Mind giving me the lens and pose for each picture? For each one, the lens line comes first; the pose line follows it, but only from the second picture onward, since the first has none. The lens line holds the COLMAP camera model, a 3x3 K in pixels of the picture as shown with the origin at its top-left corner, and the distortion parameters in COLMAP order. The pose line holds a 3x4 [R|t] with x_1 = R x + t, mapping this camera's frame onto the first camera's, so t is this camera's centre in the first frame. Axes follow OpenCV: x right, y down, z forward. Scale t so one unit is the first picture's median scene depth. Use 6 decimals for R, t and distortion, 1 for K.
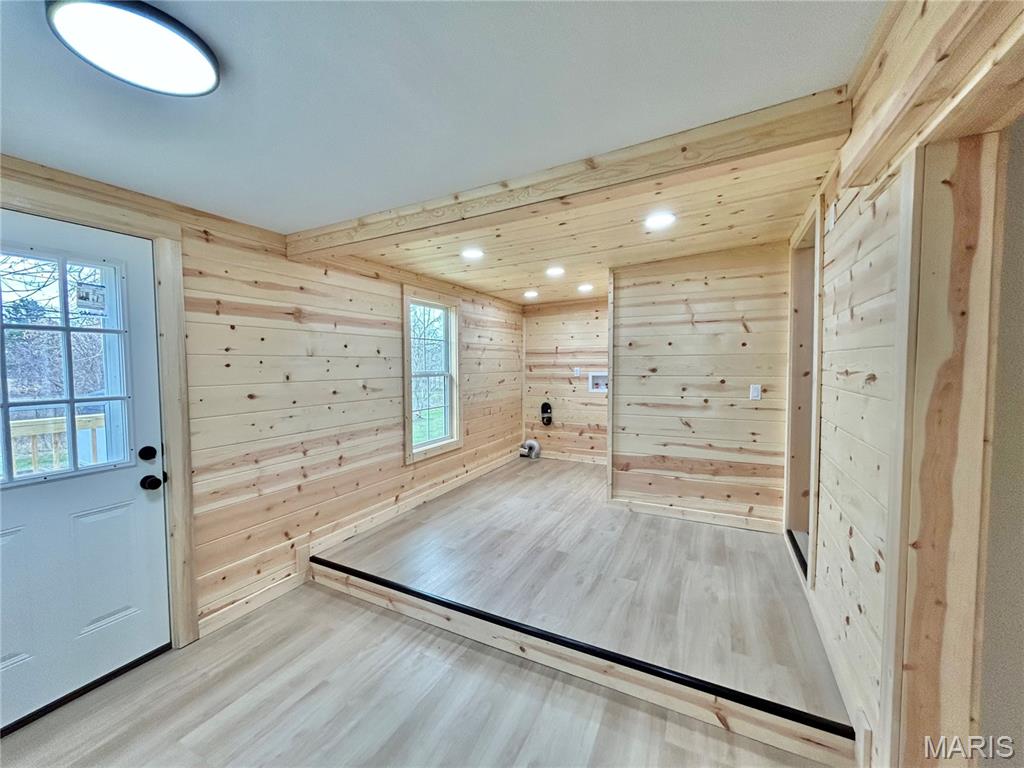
lens RADIAL K [[402.9, 0, 509.3], [0, 402.9, 382.0], [0, 0, 1]] dist [-0.000799, -0.000011]
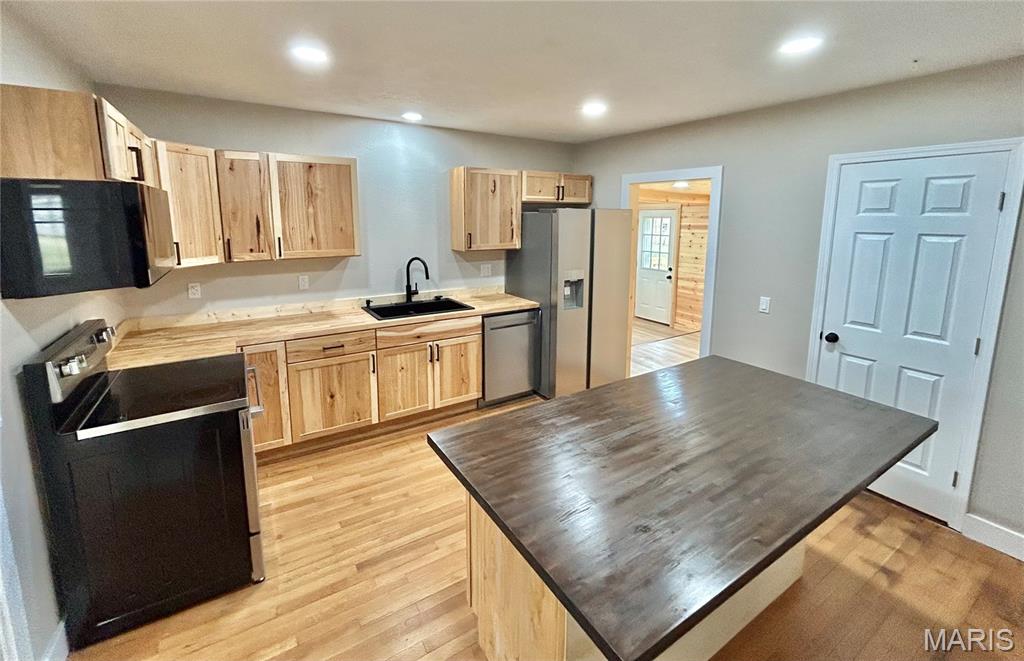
lens RADIAL K [[429.0, 0, 502.6], [0, 429.0, 279.1], [0, 0, 1]] dist [0.001558, 0.000060]
pose [[-0.514480, 0.131389, -0.847377, 1.820118], [-0.037518, 0.983796, 0.175320, -0.205222], [0.856682, 0.121990, -0.501214, 0.953661]]
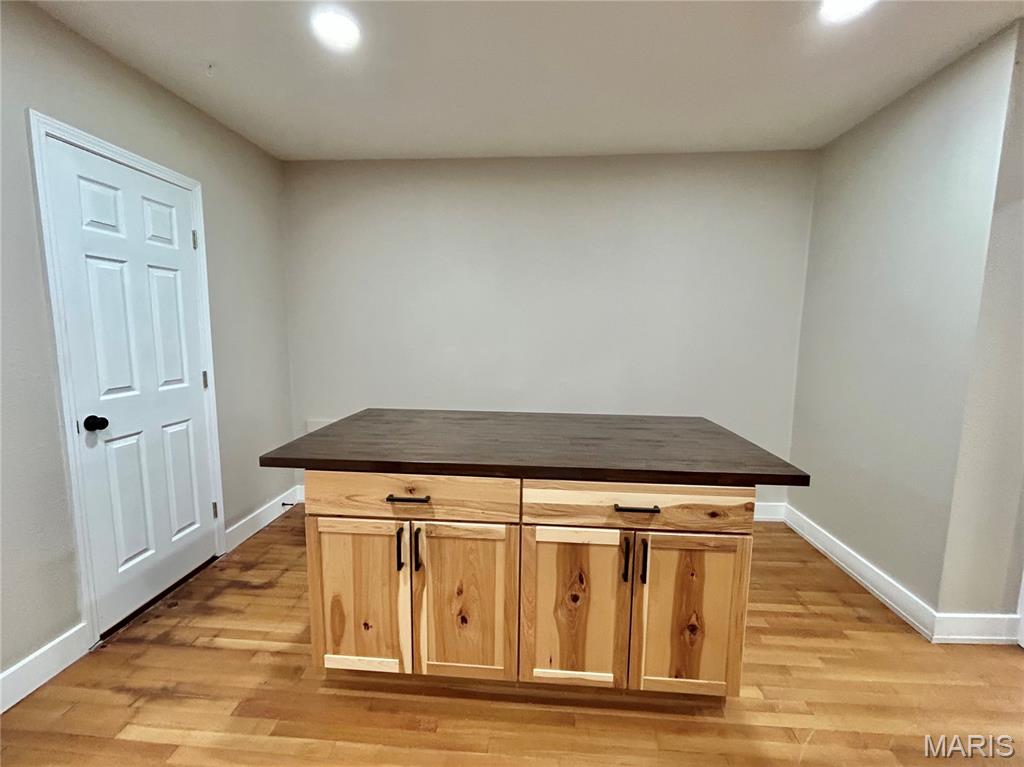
lens RADIAL K [[439.4, 0, 516.2], [0, 439.4, 388.0], [0, 0, 1]] dist [-0.000121, -0.000191]
pose [[0.922825, -0.034342, 0.383686, 1.063554], [-0.000601, 0.995889, 0.090585, -0.061519], [-0.385219, -0.083825, 0.919010, 0.392366]]
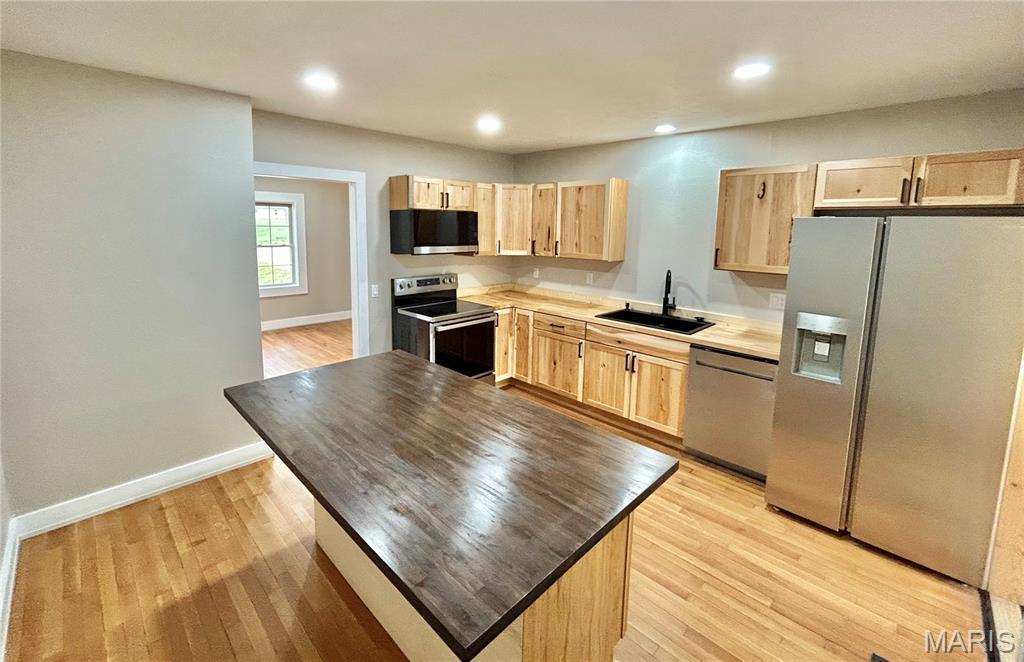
lens RADIAL K [[429.0, 0, 502.6], [0, 429.0, 279.6], [0, 0, 1]] dist [0.001558, 0.000060]
pose [[-0.953292, -0.045881, 0.298544, 1.037261], [0.003926, 0.986431, 0.164131, -0.213096], [-0.302024, 0.157637, -0.940177, 1.358468]]
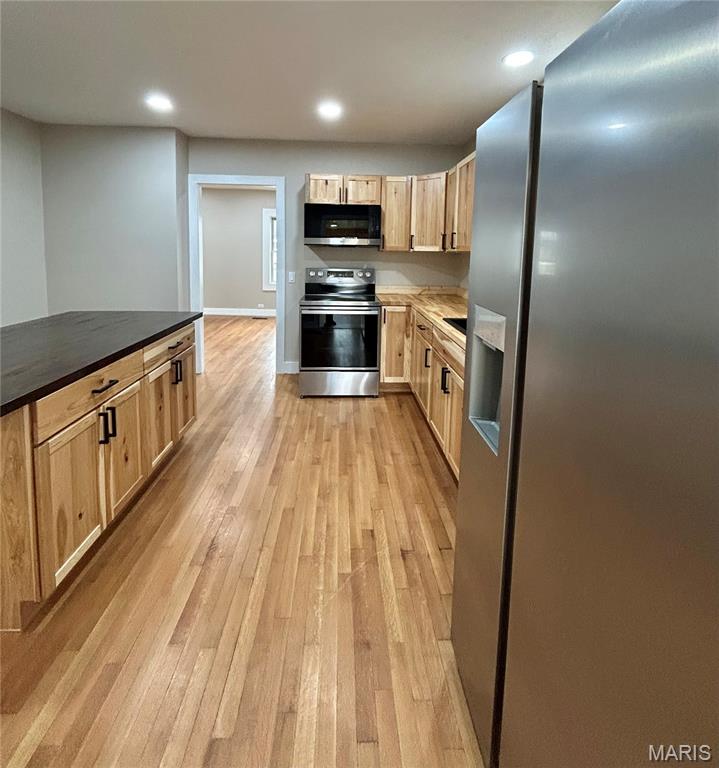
lens RADIAL K [[392.8, 0, 361.8], [0, 392.8, 284.6], [0, 0, 1]] dist [0.001389, 0.000247]
pose [[-0.505362, -0.079963, 0.859194, 0.511930], [0.023638, 0.994041, 0.106417, -0.094014], [-0.862583, 0.074089, -0.500460, 0.789122]]
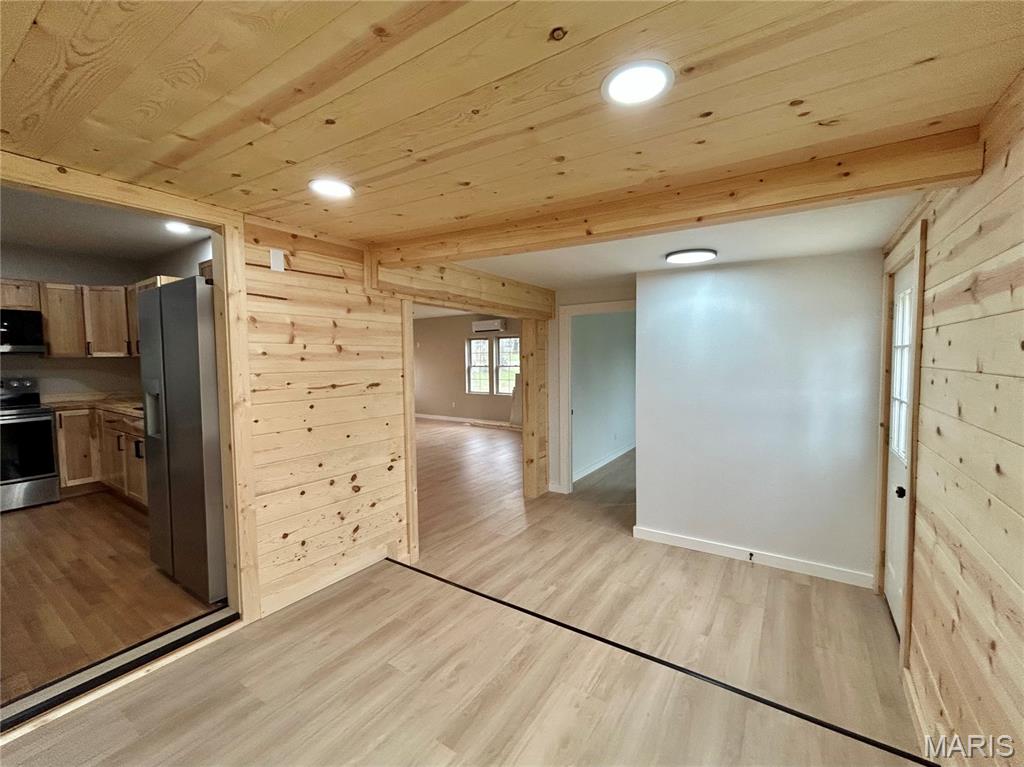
lens RADIAL K [[428.6, 0, 515.1], [0, 428.6, 381.3], [0, 0, 1]] dist [0.000068, 0.000405]
pose [[-0.992882, 0.011834, 0.118514, -0.024721], [0.023832, 0.994669, 0.100333, -0.092666], [-0.116695, 0.102443, -0.987870, 1.242340]]
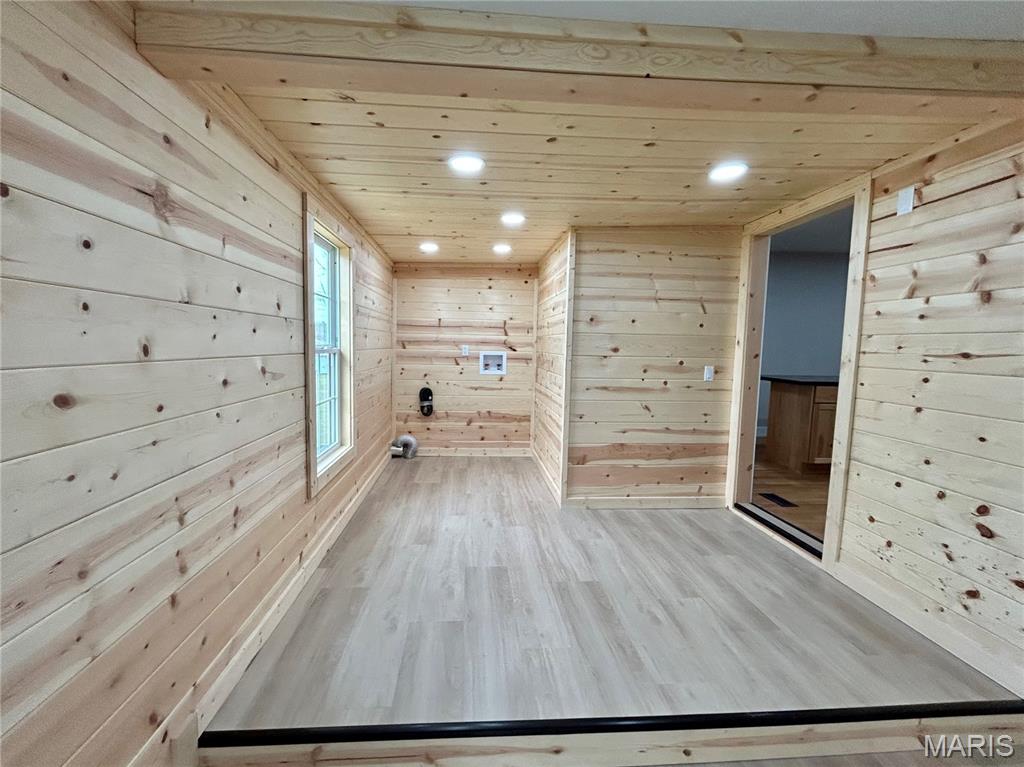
lens RADIAL K [[419.9, 0, 499.8], [0, 419.9, 380.1], [0, 0, 1]] dist [-0.000447, 0.000348]
pose [[0.856729, -0.017546, 0.515468, -0.353206], [-0.004679, 0.999116, 0.041786, 0.000243], [-0.515745, -0.038211, 0.855889, 0.340030]]
